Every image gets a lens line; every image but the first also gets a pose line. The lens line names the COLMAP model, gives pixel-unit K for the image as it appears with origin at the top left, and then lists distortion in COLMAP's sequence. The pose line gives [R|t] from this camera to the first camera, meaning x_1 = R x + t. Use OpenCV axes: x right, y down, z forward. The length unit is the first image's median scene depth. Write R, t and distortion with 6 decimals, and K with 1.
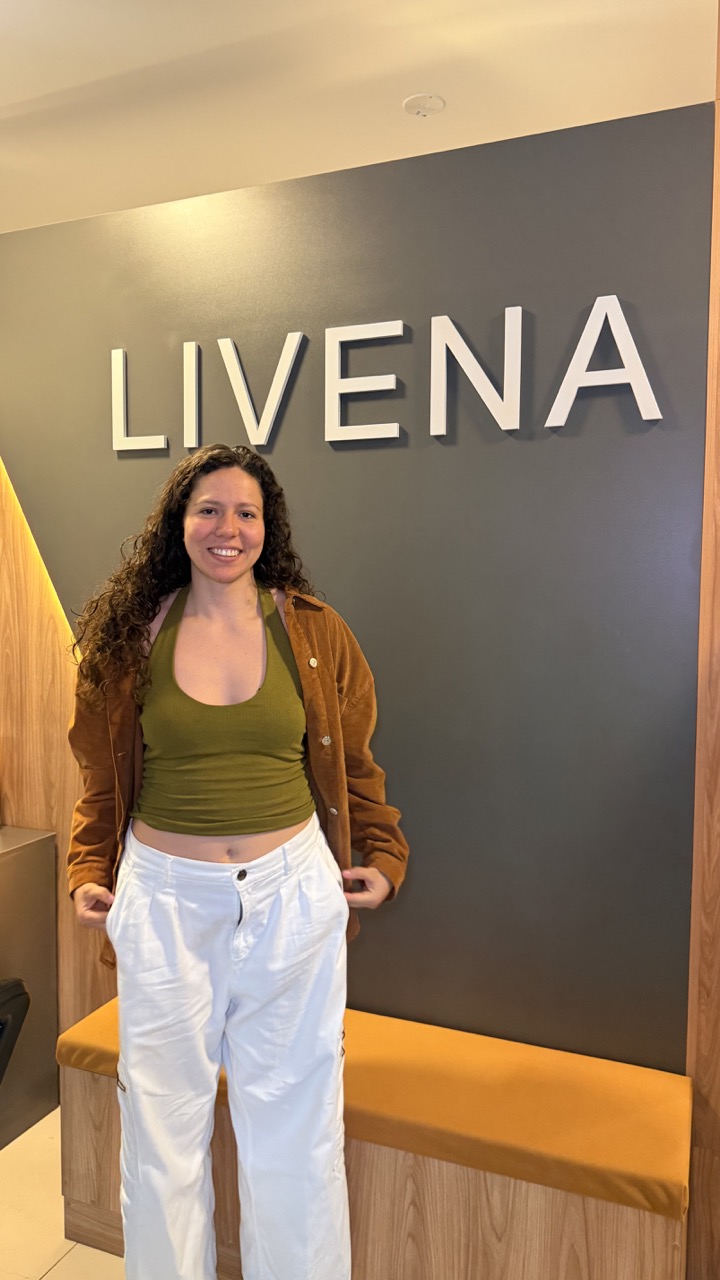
lens RADIAL K [[905.1, 0, 361.3], [0, 905.1, 634.6], [0, 0, 1]] dist [0.011456, -0.037920]
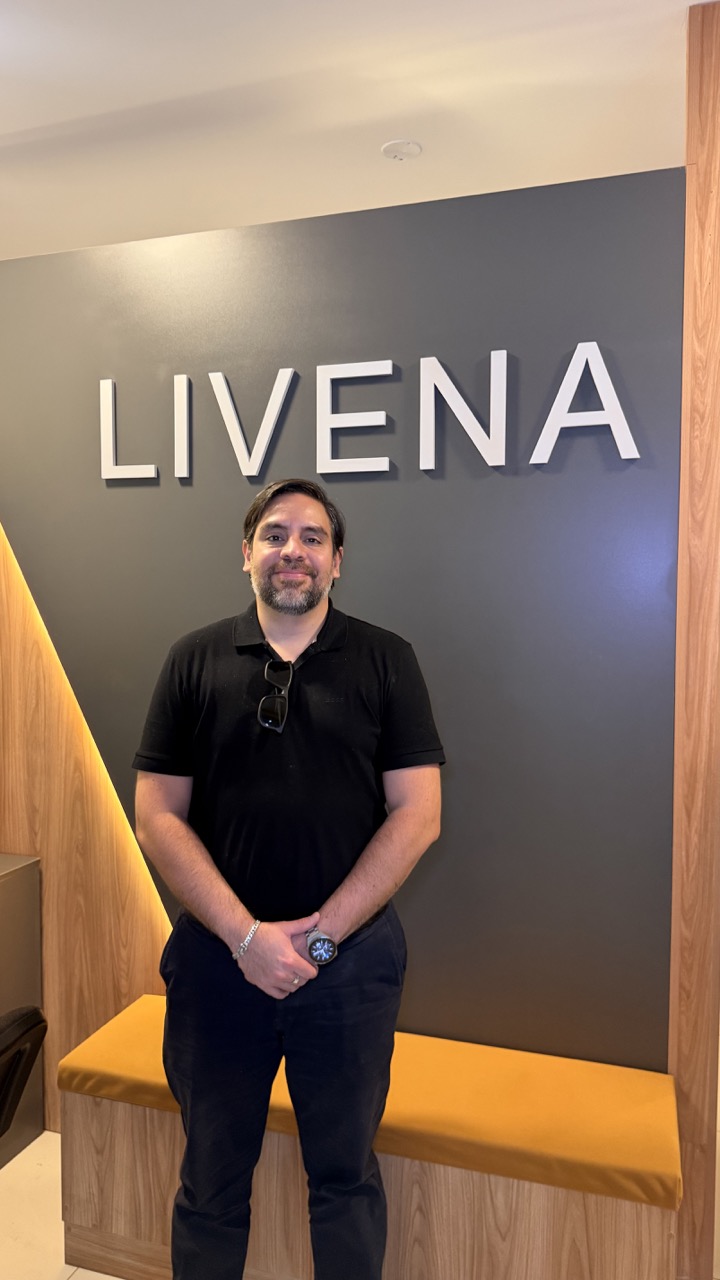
lens RADIAL K [[905.1, 0, 362.7], [0, 905.1, 629.4], [0, 0, 1]] dist [0.011456, -0.037920]
pose [[0.997084, -0.006496, 0.076041, -0.072448], [0.007724, 0.999844, -0.015859, -0.019472], [-0.075926, 0.016400, 0.996979, -0.038313]]
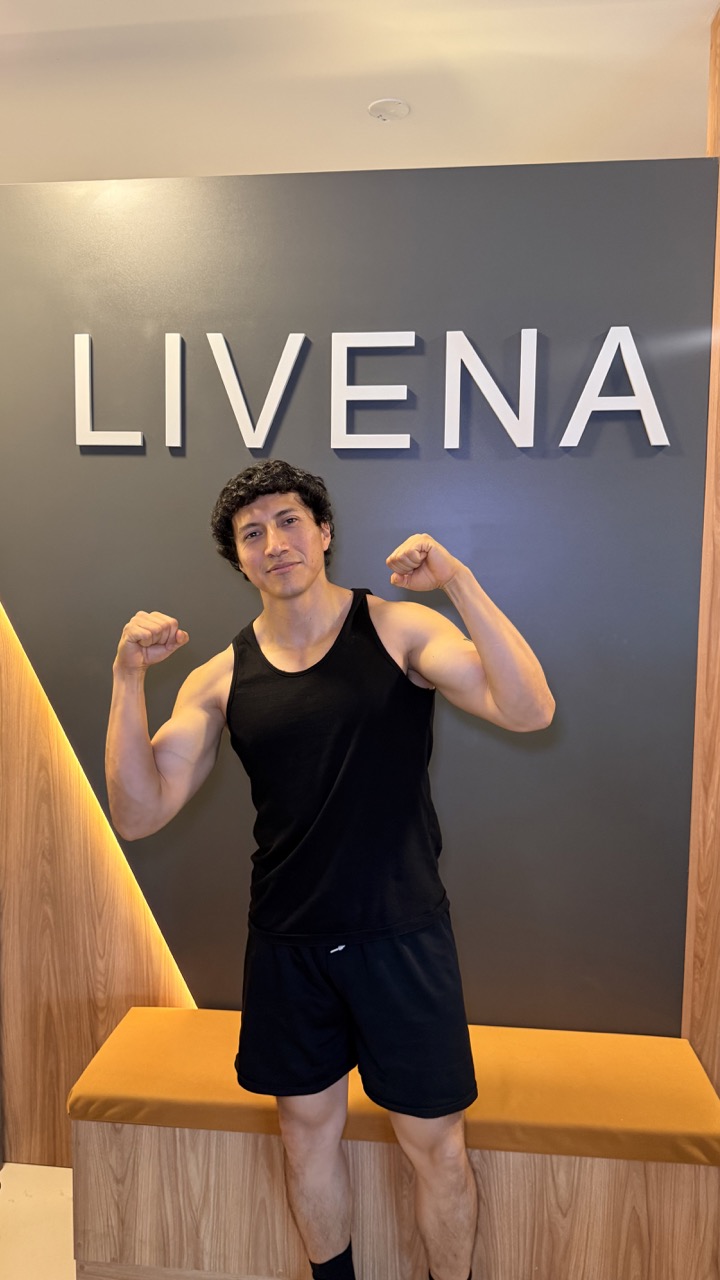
lens RADIAL K [[905.1, 0, 358.6], [0, 905.1, 645.8], [0, 0, 1]] dist [0.011456, -0.037920]
pose [[0.959912, -0.017297, 0.279769, -0.310655], [0.010295, 0.999596, 0.026478, -0.027889], [-0.280114, -0.022536, 0.959702, 0.050643]]
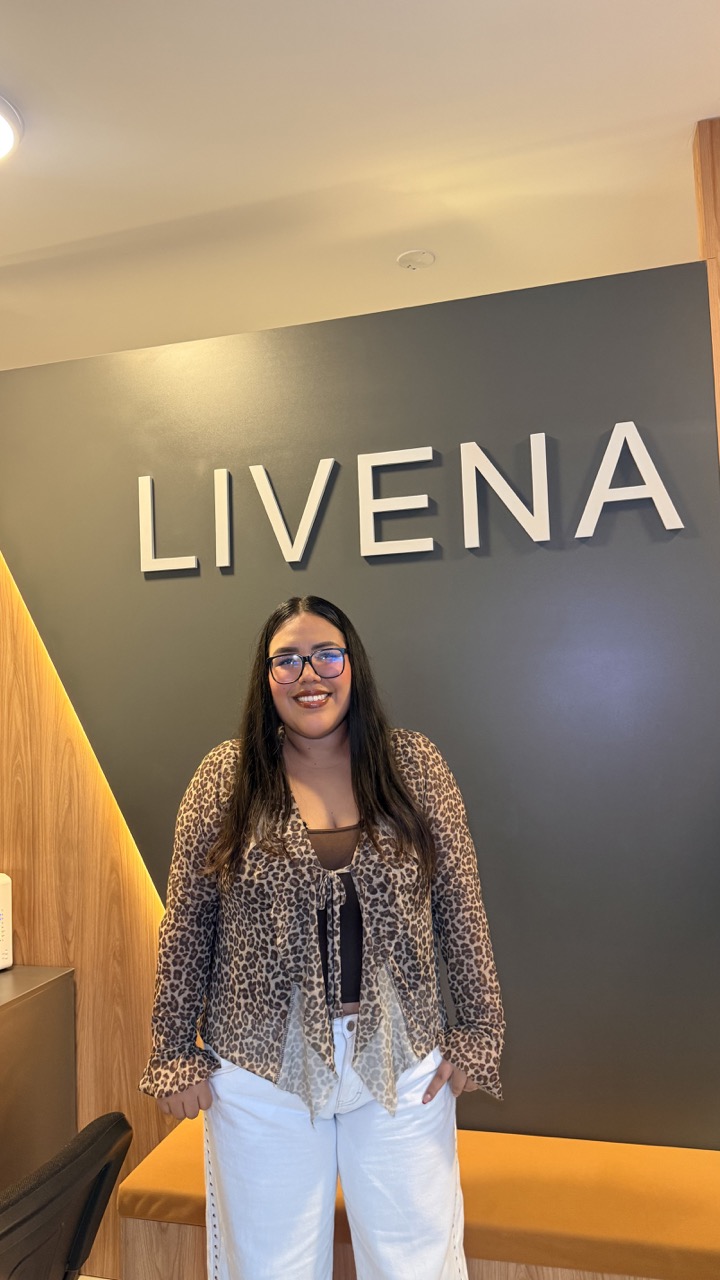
lens RADIAL K [[905.1, 0, 355.2], [0, 905.1, 638.0], [0, 0, 1]] dist [0.011456, -0.037920]
pose [[0.991638, -0.033178, 0.124715, -0.195150], [0.049796, 0.989919, -0.132590, 0.020811], [-0.119059, 0.137691, 0.983294, -0.023921]]
